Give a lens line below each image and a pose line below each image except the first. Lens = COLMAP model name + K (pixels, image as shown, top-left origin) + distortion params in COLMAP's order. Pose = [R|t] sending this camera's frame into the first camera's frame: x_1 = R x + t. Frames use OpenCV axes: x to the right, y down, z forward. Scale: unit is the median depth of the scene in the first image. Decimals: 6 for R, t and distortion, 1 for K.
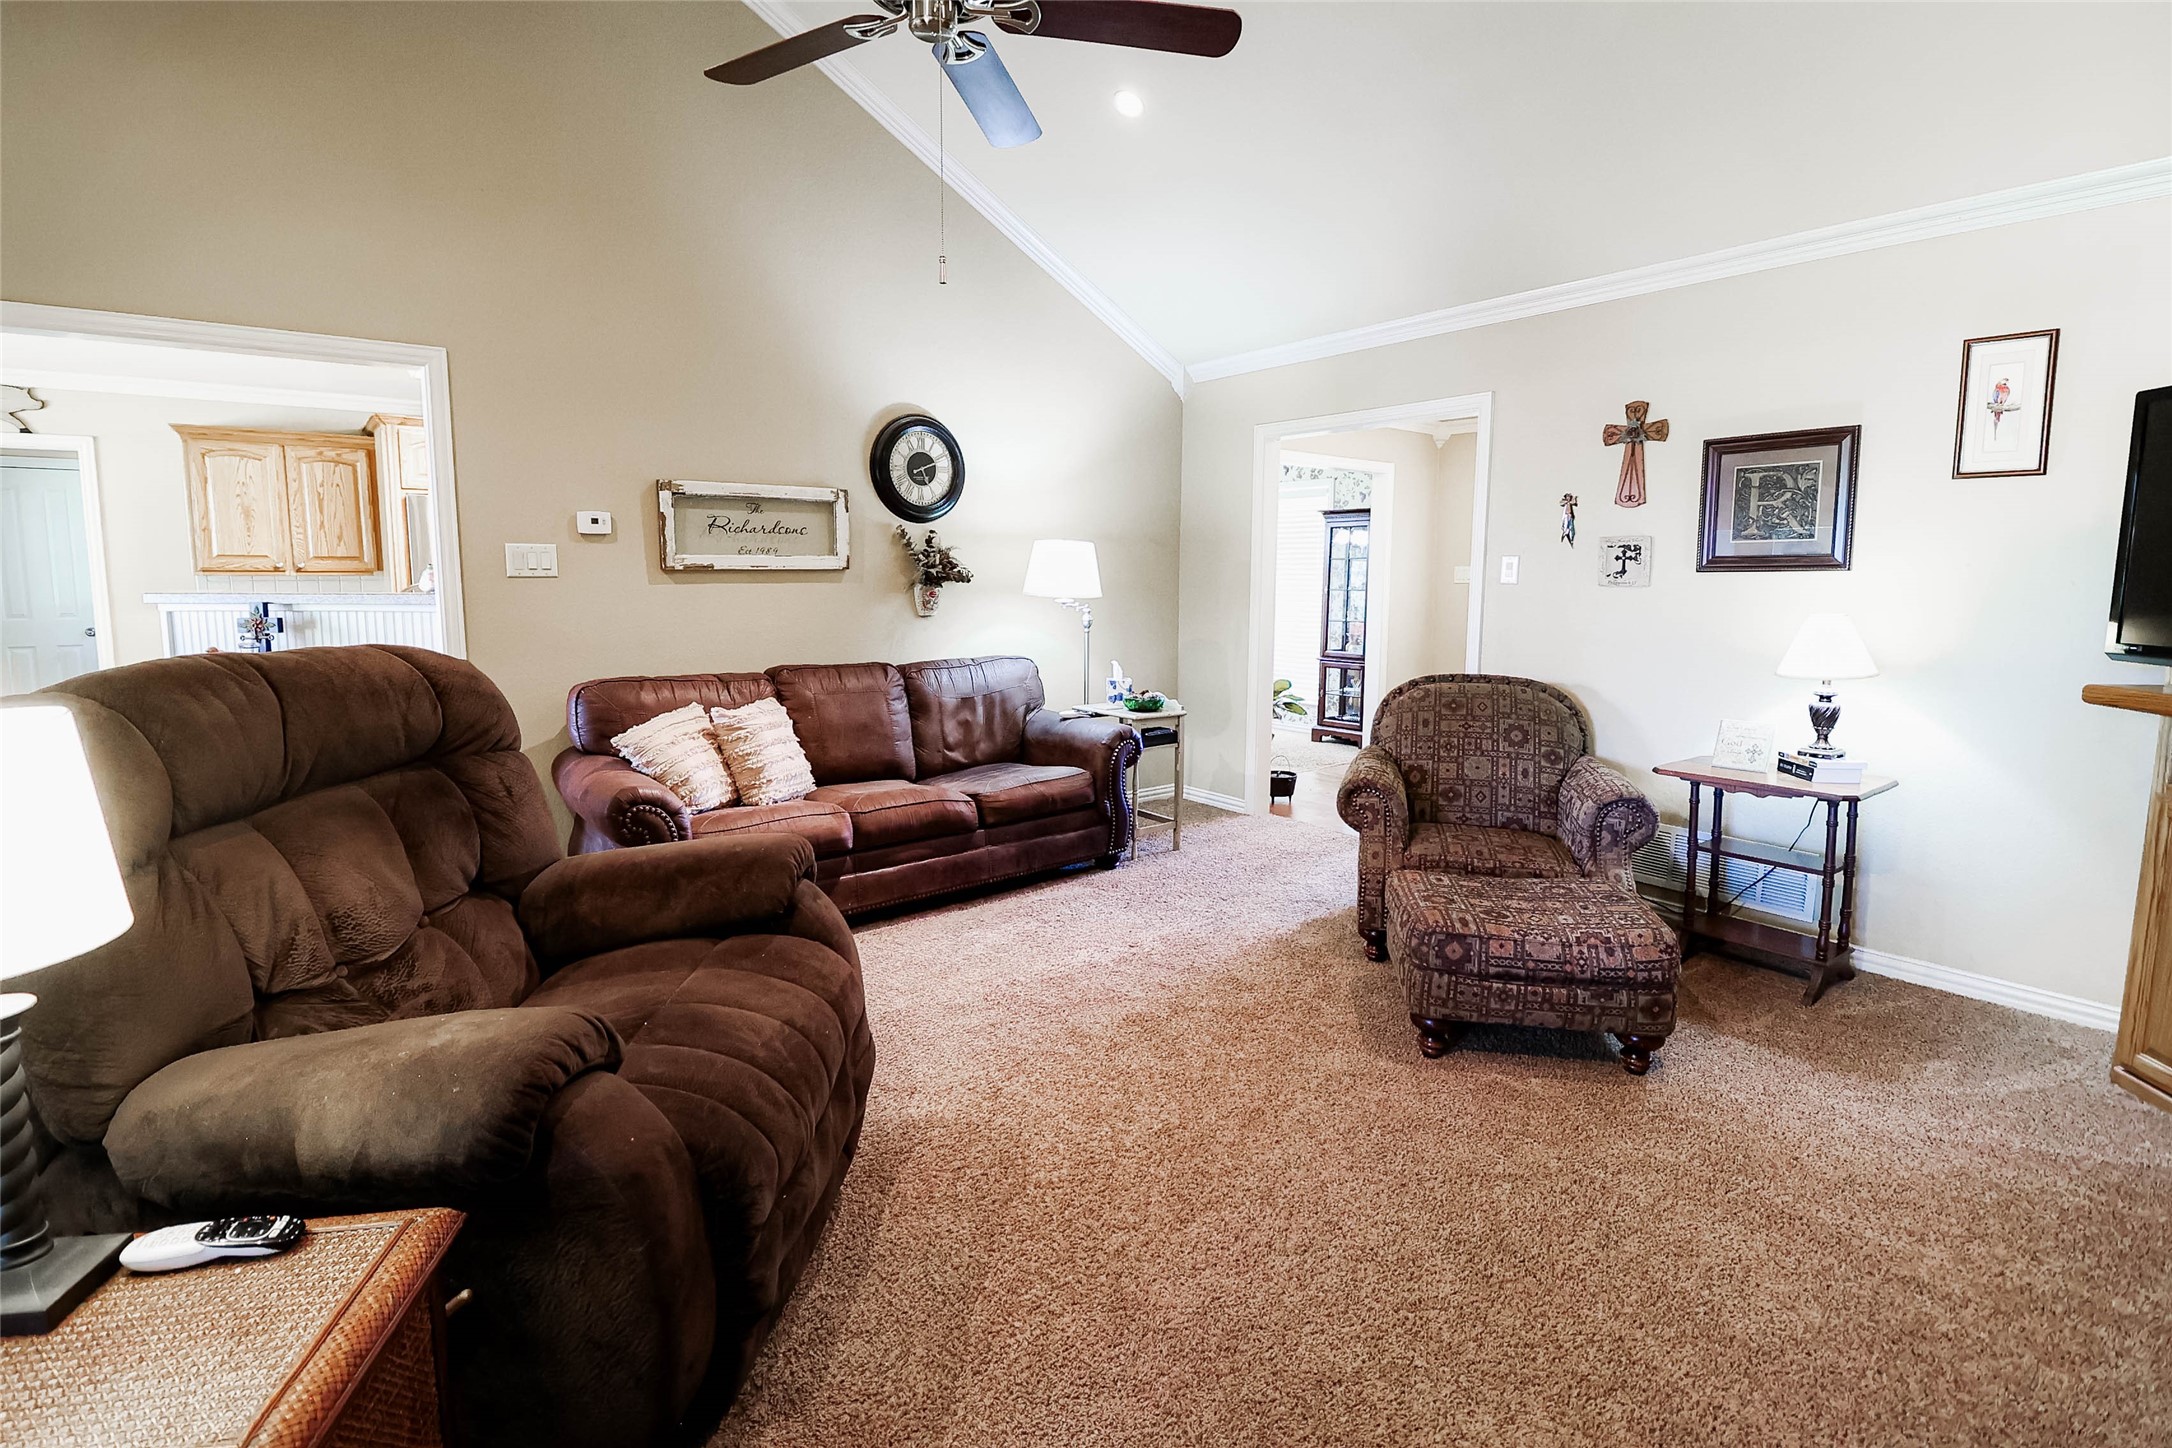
lens RADIAL K [[1014.4, 0, 1093.0], [0, 1014.4, 692.5], [0, 0, 1]] dist [-0.000832, -0.009966]
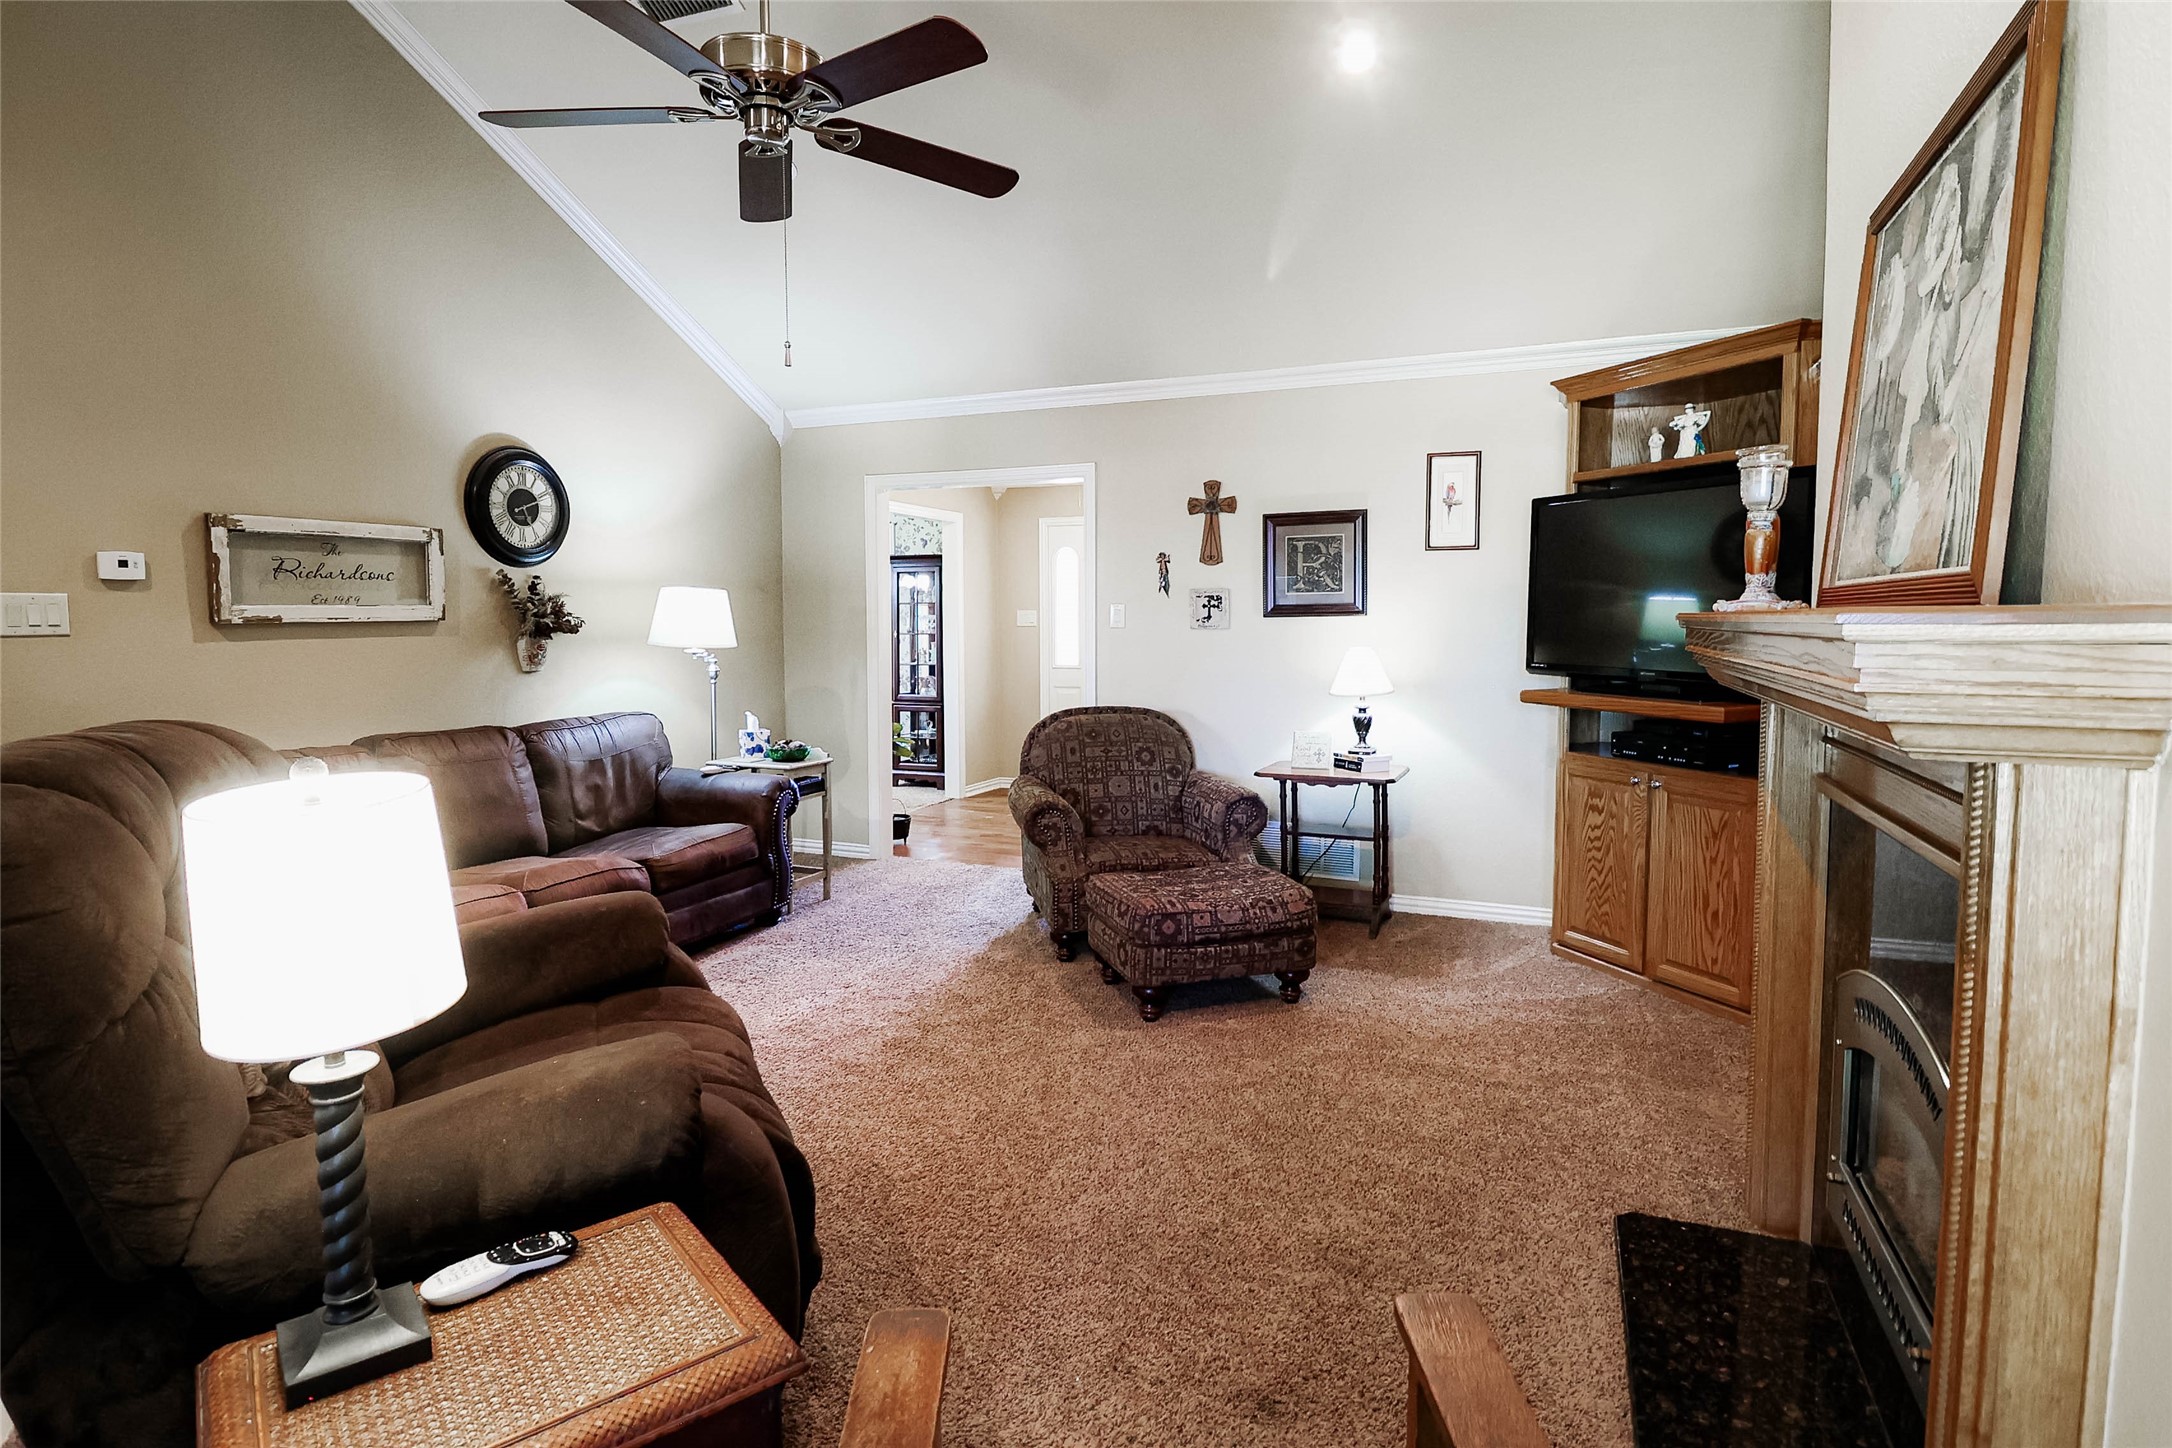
lens RADIAL K [[1107.3, 0, 1096.0], [0, 1107.3, 691.7], [0, 0, 1]] dist [0.013423, -0.002582]
pose [[0.877848, -0.040717, 0.477206, -0.244475], [0.062735, 0.997571, -0.030288, 0.003023], [-0.474814, 0.056526, 0.878269, -0.109307]]
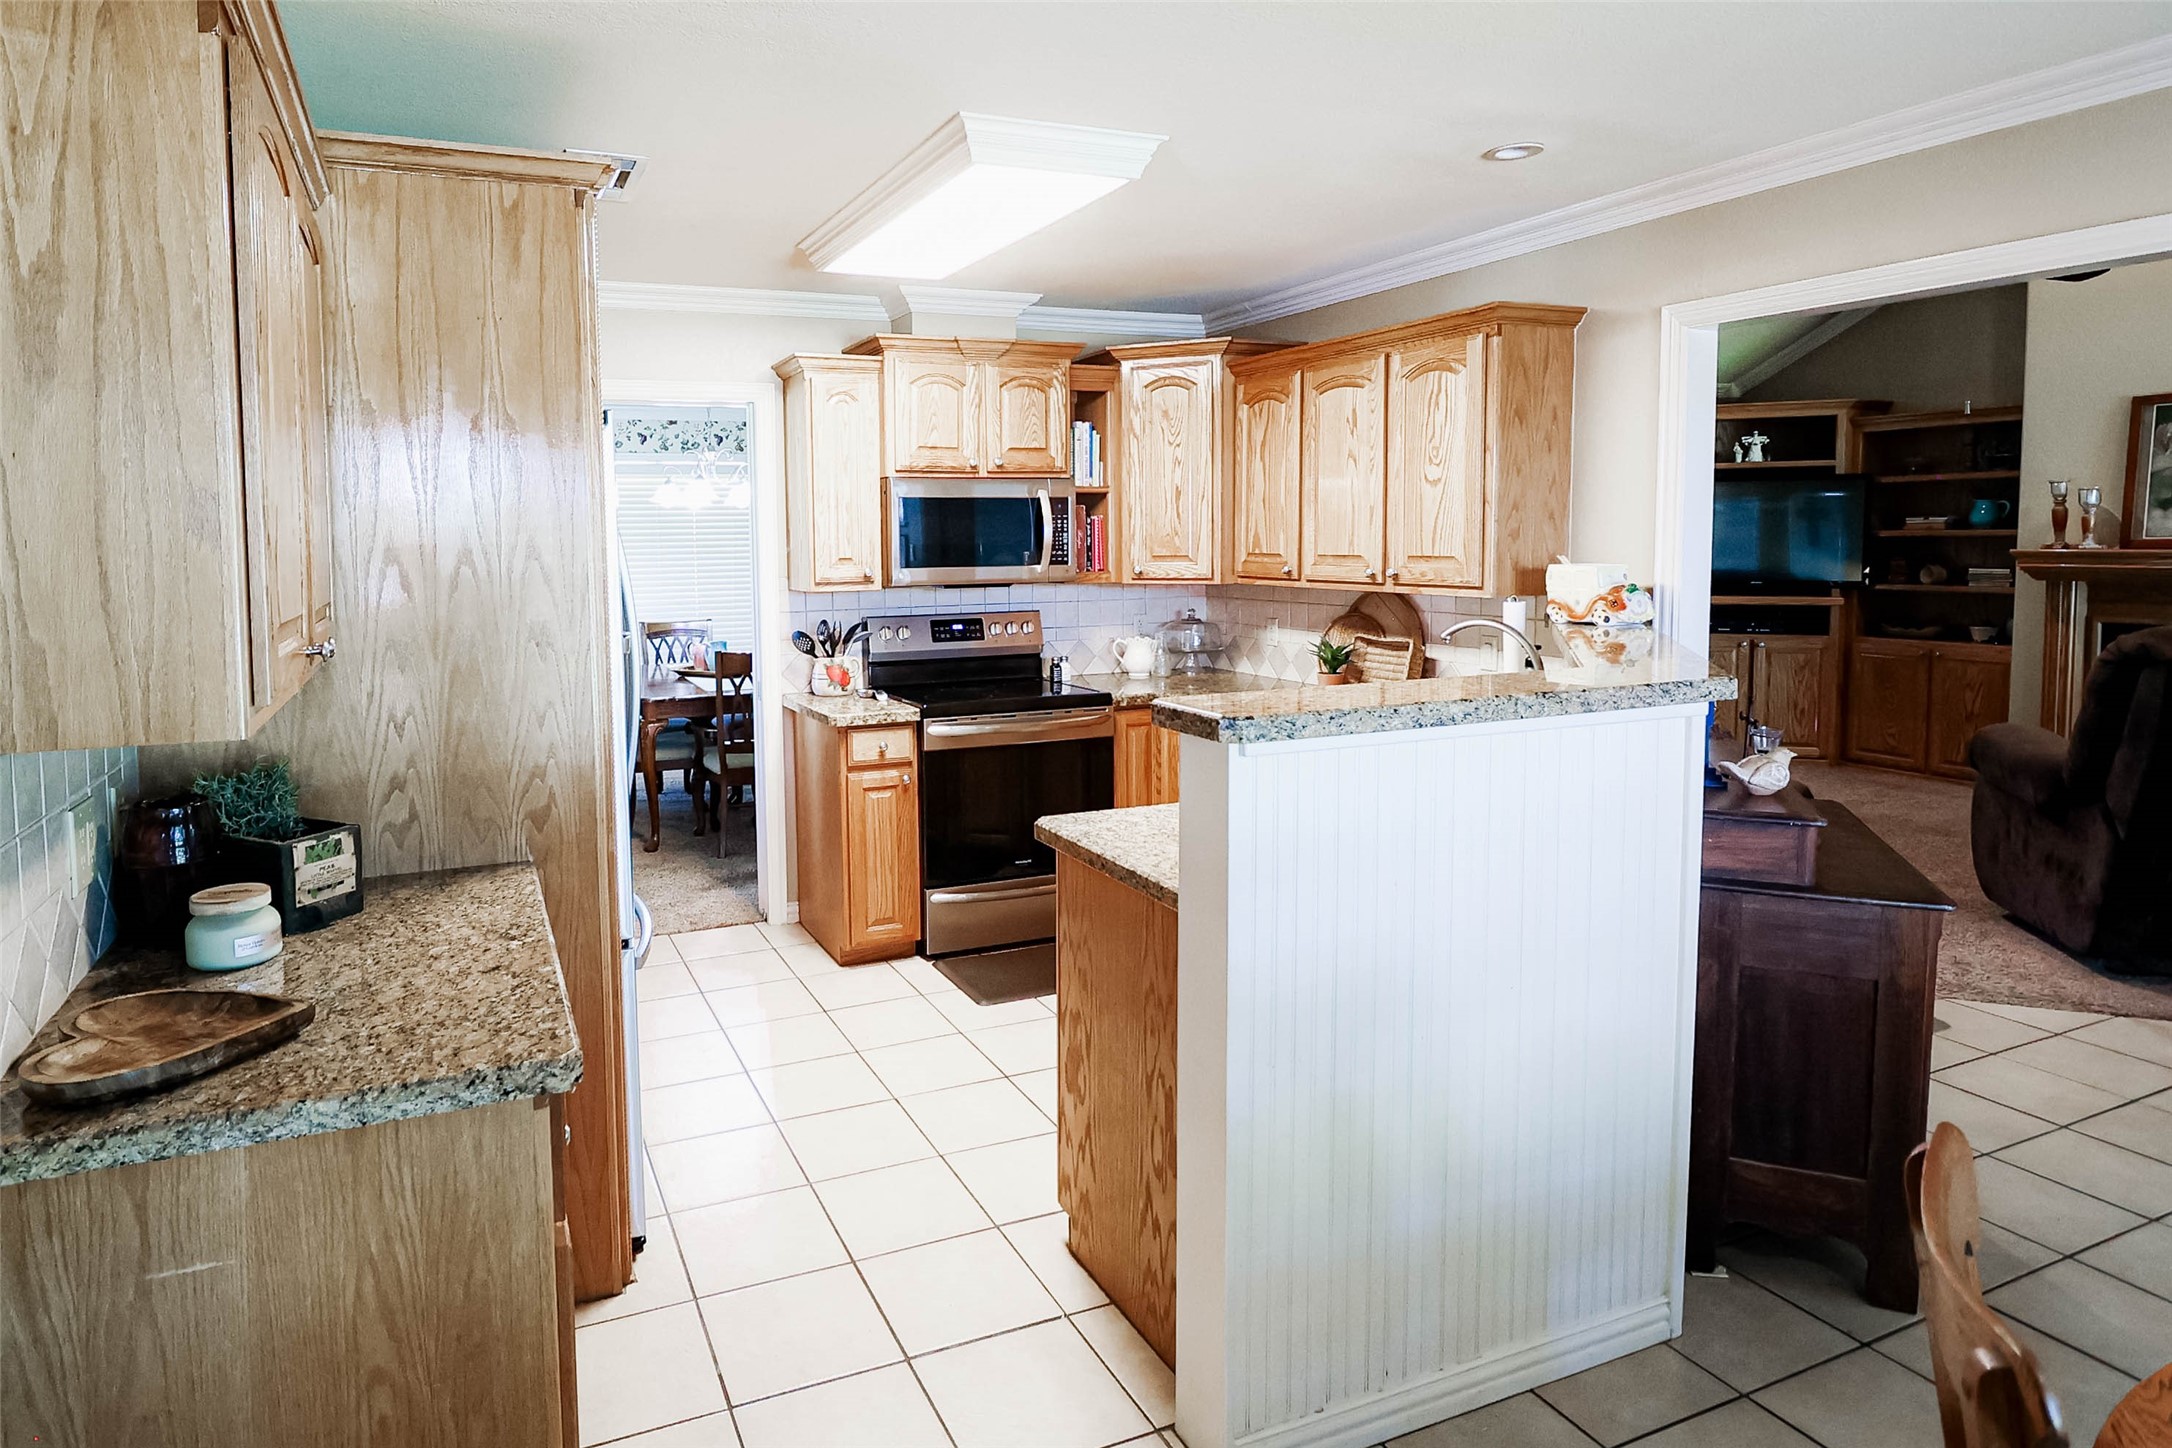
lens RADIAL K [[1236.1, 0, 931.4], [0, 1236.1, 626.5], [0, 0, 1]] dist [-0.009536, -0.004102]
pose [[0.297798, -0.079056, 0.951350, -1.597158], [0.129654, 0.990680, 0.041739, -0.195980], [-0.945784, 0.110916, 0.305272, 1.192061]]
